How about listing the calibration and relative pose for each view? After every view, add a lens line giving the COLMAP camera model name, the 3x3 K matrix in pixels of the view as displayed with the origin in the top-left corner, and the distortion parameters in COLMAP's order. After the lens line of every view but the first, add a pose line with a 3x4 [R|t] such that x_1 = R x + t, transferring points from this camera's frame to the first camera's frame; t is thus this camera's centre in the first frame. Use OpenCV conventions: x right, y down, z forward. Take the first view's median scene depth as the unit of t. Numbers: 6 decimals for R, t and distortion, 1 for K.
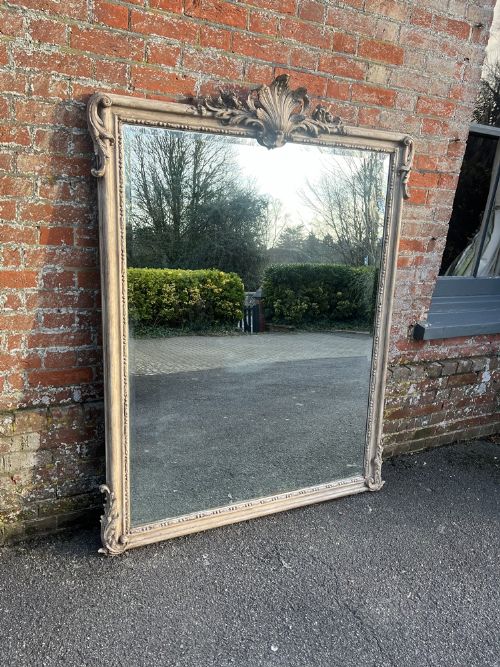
lens RADIAL K [[528.1, 0, 246.4], [0, 528.1, 327.7], [0, 0, 1]] dist [0.026133, -0.042408]
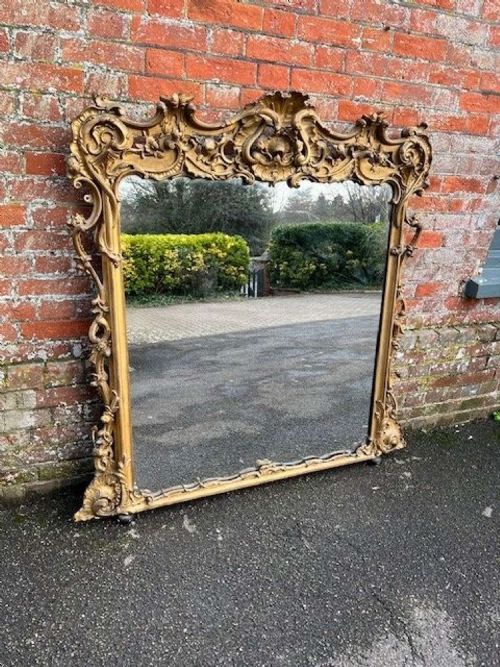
lens RADIAL K [[529.8, 0, 245.8], [0, 529.8, 332.2], [0, 0, 1]] dist [0.005450, -0.015032]
pose [[0.996792, 0.021448, -0.077108, 0.032913], [-0.015584, 0.996996, 0.075871, 0.025087], [0.078503, -0.074426, 0.994132, 0.134040]]
